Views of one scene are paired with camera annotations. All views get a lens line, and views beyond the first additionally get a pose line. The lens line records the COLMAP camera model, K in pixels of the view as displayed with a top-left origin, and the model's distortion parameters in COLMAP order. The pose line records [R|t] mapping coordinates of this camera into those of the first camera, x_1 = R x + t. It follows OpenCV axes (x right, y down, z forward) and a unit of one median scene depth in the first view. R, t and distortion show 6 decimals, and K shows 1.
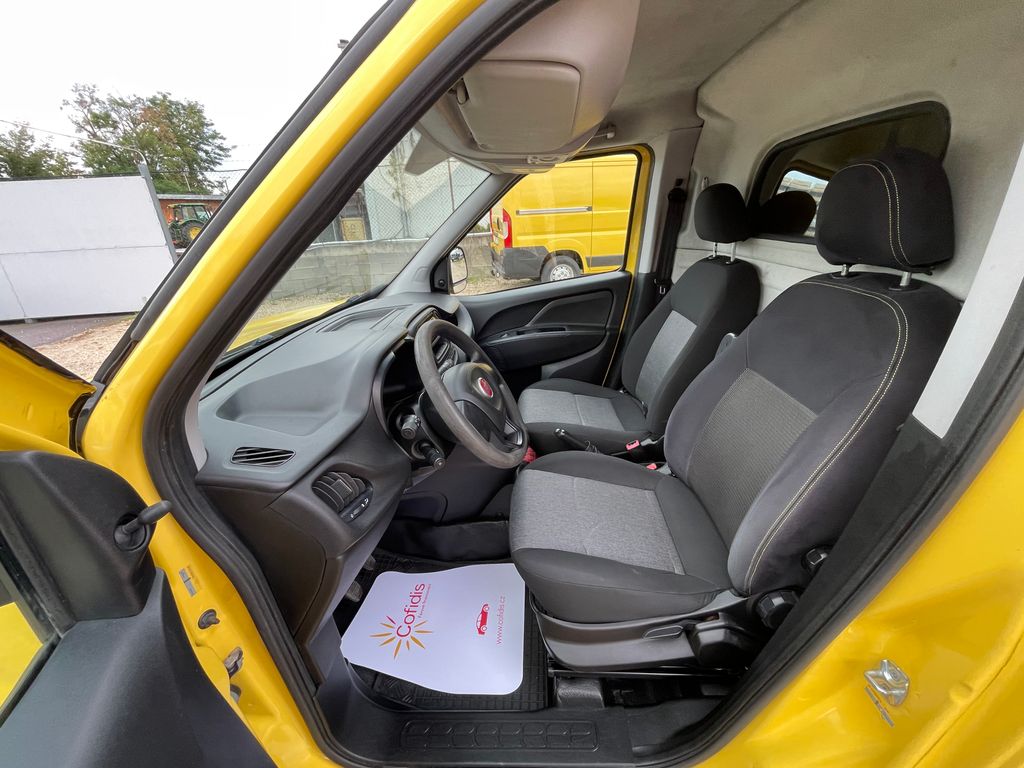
lens RADIAL K [[414.7, 0, 509.0], [0, 414.7, 385.0], [0, 0, 1]] dist [-0.000868, -0.000432]
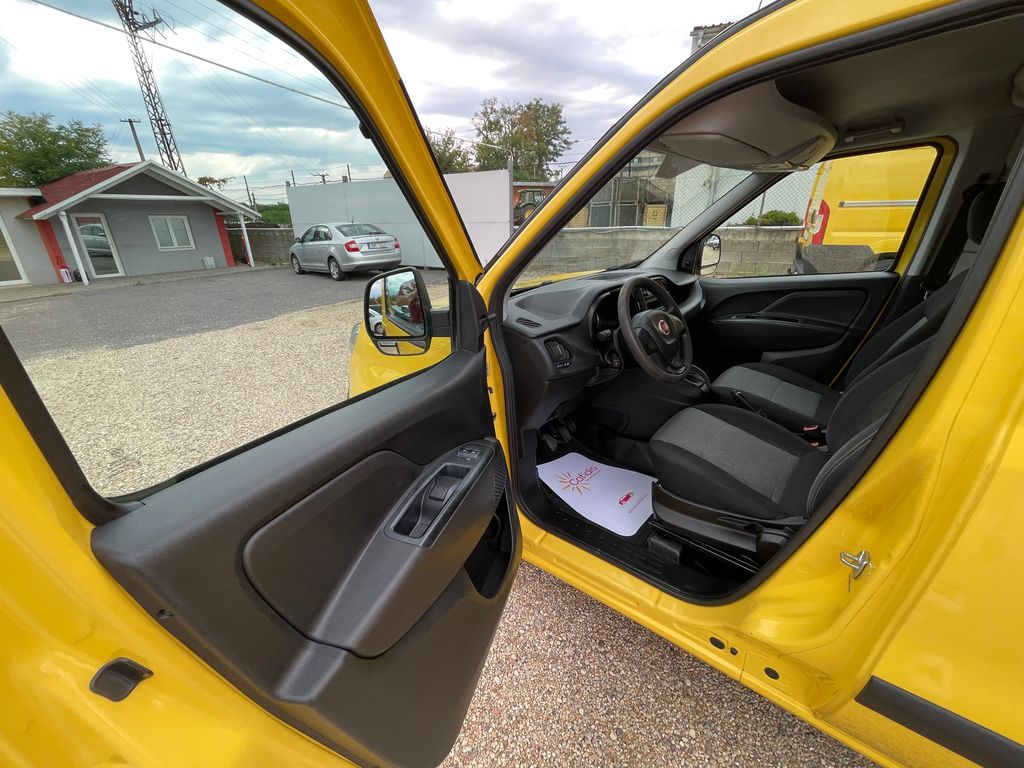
lens RADIAL K [[414.7, 0, 509.0], [0, 414.7, 385.0], [0, 0, 1]] dist [-0.000868, -0.000432]
pose [[0.787035, 0.266112, -0.556560, 0.182996], [-0.250852, 0.962274, 0.105368, 0.088357], [0.563603, 0.056686, 0.824098, -0.240354]]
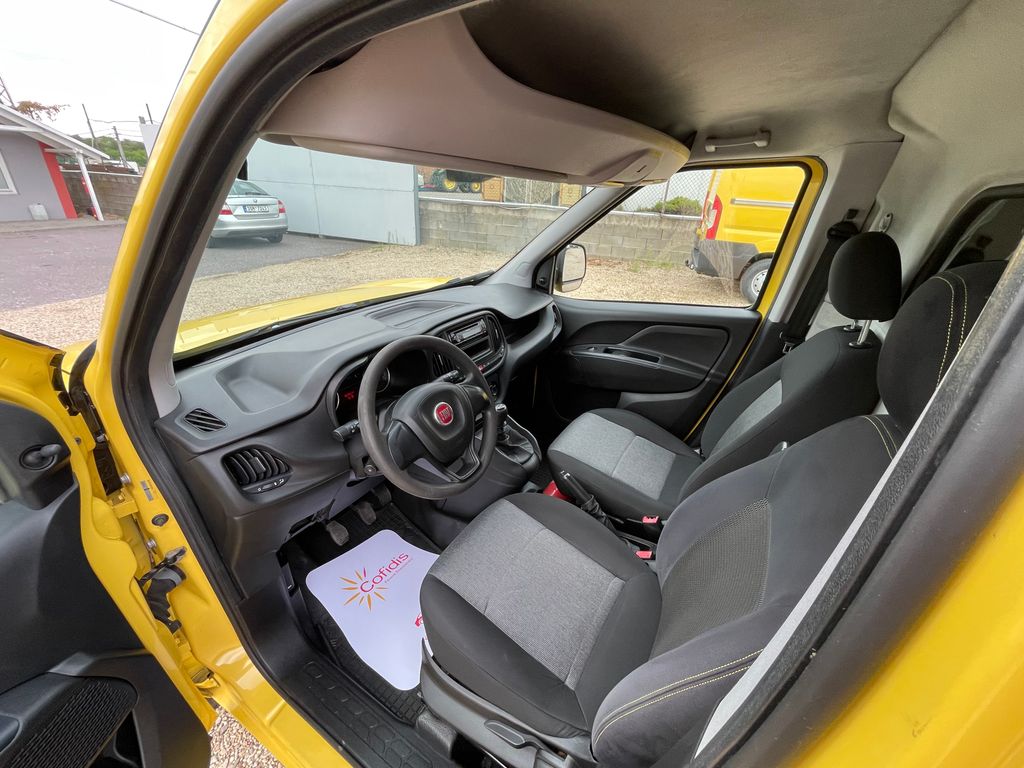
lens RADIAL K [[414.7, 0, 509.0], [0, 414.7, 385.0], [0, 0, 1]] dist [-0.000868, -0.000432]
pose [[0.870969, 0.298285, -0.390434, 0.216266], [-0.270139, 0.954465, 0.126576, -0.109964], [0.410411, -0.004772, 0.911888, 0.072490]]
